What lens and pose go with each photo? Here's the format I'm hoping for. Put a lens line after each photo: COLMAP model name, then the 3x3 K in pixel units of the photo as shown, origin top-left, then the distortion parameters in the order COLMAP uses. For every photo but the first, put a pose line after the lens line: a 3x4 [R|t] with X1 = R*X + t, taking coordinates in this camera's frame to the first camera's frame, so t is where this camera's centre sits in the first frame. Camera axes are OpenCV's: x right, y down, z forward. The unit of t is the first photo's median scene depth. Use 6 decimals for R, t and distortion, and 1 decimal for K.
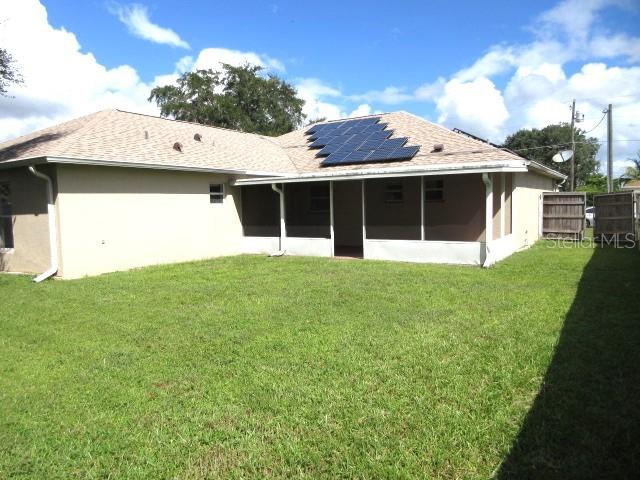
lens RADIAL K [[465.4, 0, 320.0], [0, 465.4, 240.0], [0, 0, 1]] dist [0.006946, 0.001043]
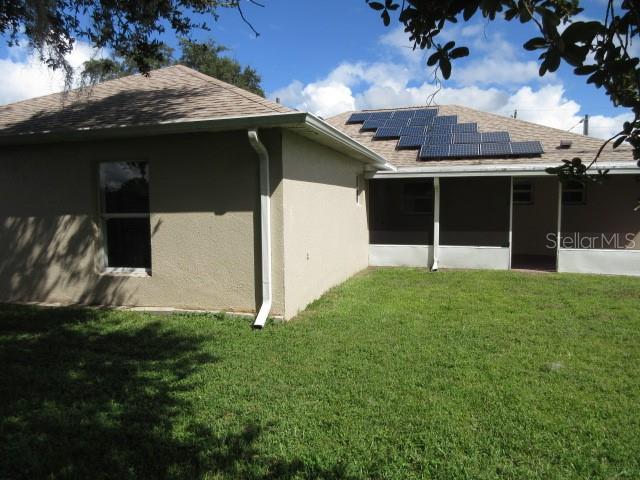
lens RADIAL K [[465.4, 0, 320.0], [0, 465.4, 240.0], [0, 0, 1]] dist [0.006946, 0.001043]
pose [[0.965014, -0.002160, 0.262190, -0.481115], [0.003679, 0.999979, -0.005304, -0.012119], [-0.262173, 0.006083, 0.965002, 0.288419]]
